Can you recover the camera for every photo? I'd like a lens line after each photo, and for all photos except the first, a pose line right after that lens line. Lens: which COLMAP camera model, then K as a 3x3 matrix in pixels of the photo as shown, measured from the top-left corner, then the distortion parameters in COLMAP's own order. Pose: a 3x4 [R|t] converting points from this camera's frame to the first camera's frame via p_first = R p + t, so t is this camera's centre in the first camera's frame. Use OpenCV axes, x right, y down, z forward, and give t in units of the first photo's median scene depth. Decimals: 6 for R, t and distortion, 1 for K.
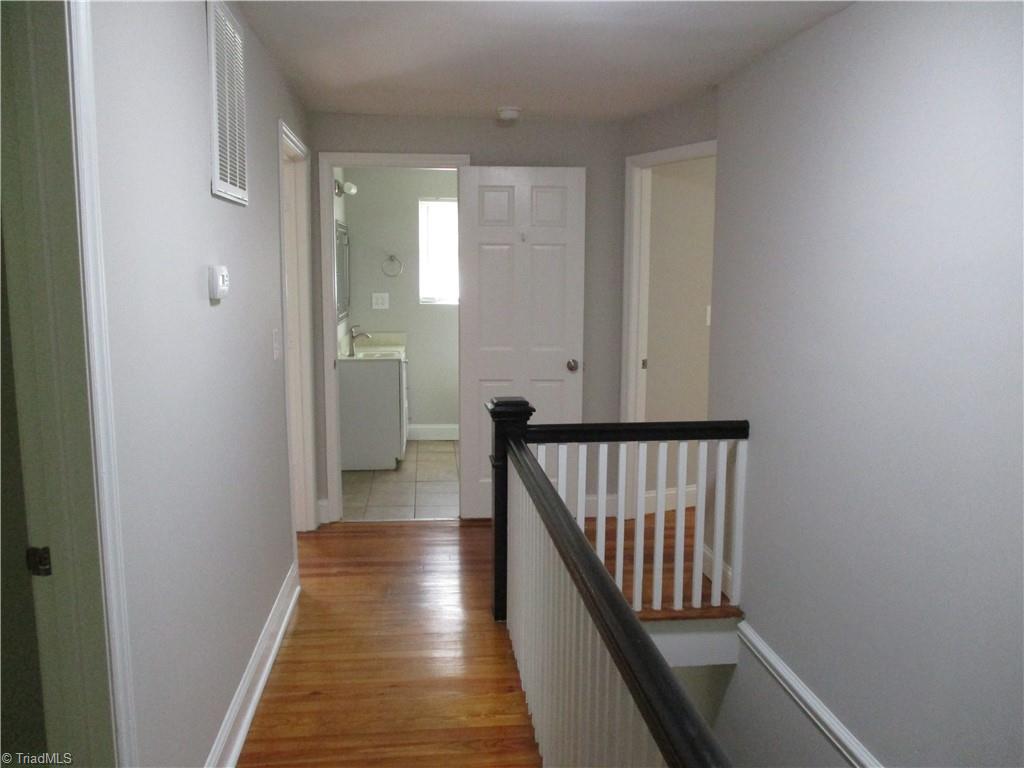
lens RADIAL K [[848.1, 0, 502.7], [0, 848.1, 401.8], [0, 0, 1]] dist [-0.023137, 0.002918]
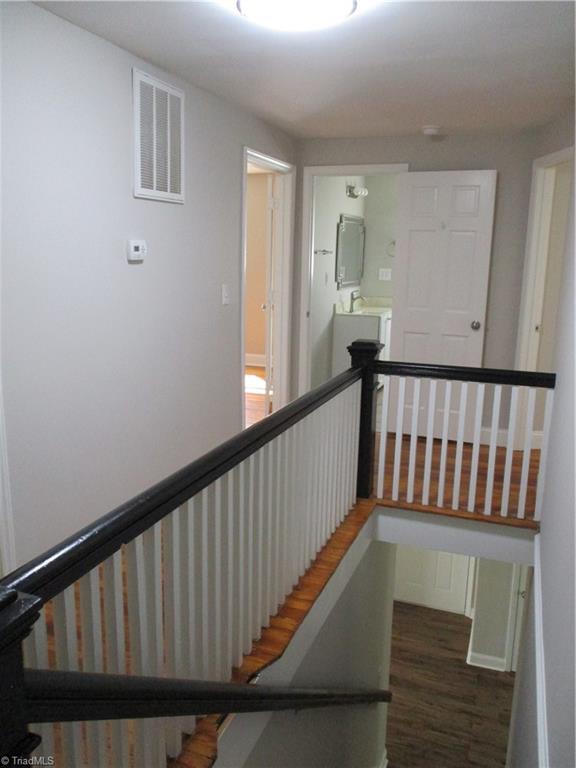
lens RADIAL K [[636.0, 0, 276.7], [0, 636.0, 384.0], [0, 0, 1]] dist [-0.023137, 0.002918]
pose [[0.891015, 0.104044, -0.441890, 0.269189], [-0.083985, 0.994359, 0.064779, 0.009491], [0.446137, -0.020607, 0.894727, -0.003387]]
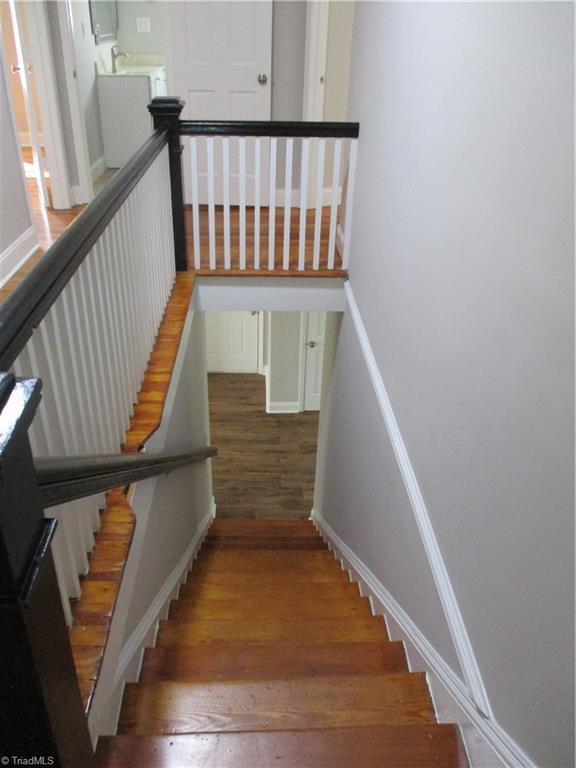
lens RADIAL K [[636.0, 0, 276.7], [0, 636.0, 384.0], [0, 0, 1]] dist [-0.023137, 0.002918]
pose [[0.997020, 0.052849, -0.056197, 0.193323], [-0.028524, 0.929400, 0.367969, 0.032578], [0.071676, -0.365270, 0.928138, -0.018628]]
